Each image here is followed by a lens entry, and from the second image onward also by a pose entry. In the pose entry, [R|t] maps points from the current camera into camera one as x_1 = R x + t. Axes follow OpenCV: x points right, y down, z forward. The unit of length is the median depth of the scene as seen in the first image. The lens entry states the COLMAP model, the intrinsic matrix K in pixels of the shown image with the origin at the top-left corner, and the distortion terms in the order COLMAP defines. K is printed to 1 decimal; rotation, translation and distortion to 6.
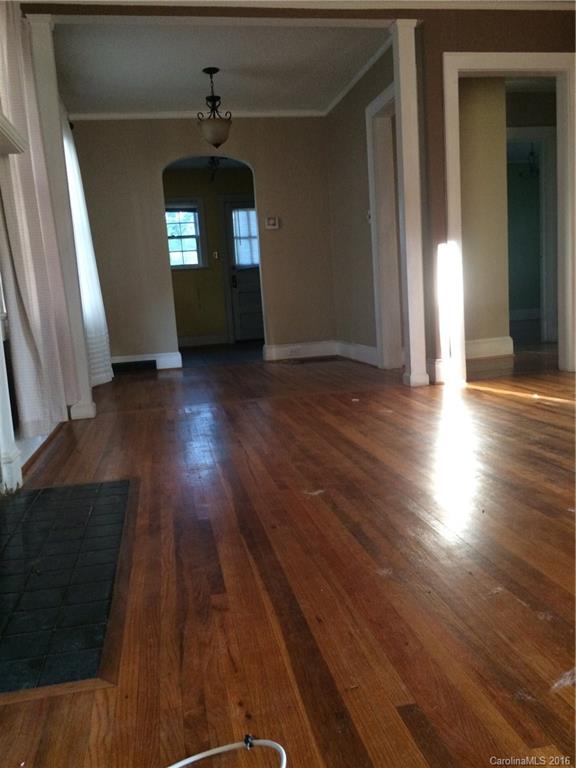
lens RADIAL K [[660.7, 0, 291.7], [0, 660.7, 384.6], [0, 0, 1]] dist [0.091482, -0.124328]
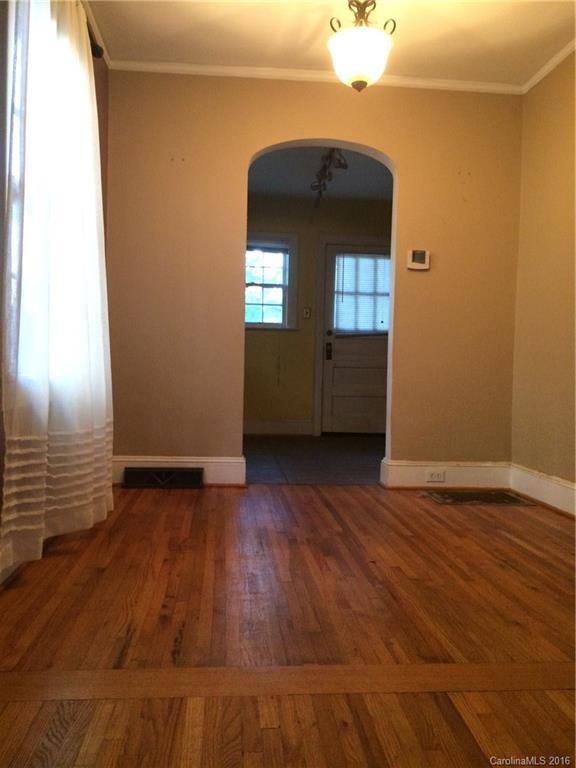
lens RADIAL K [[660.7, 0, 291.7], [0, 660.7, 384.6], [0, 0, 1]] dist [0.091482, -0.124328]
pose [[0.990786, 0.091149, -0.100176, -0.052937], [-0.101671, 0.989208, -0.105501, -0.040774], [0.089479, 0.114714, 0.989361, 0.297580]]
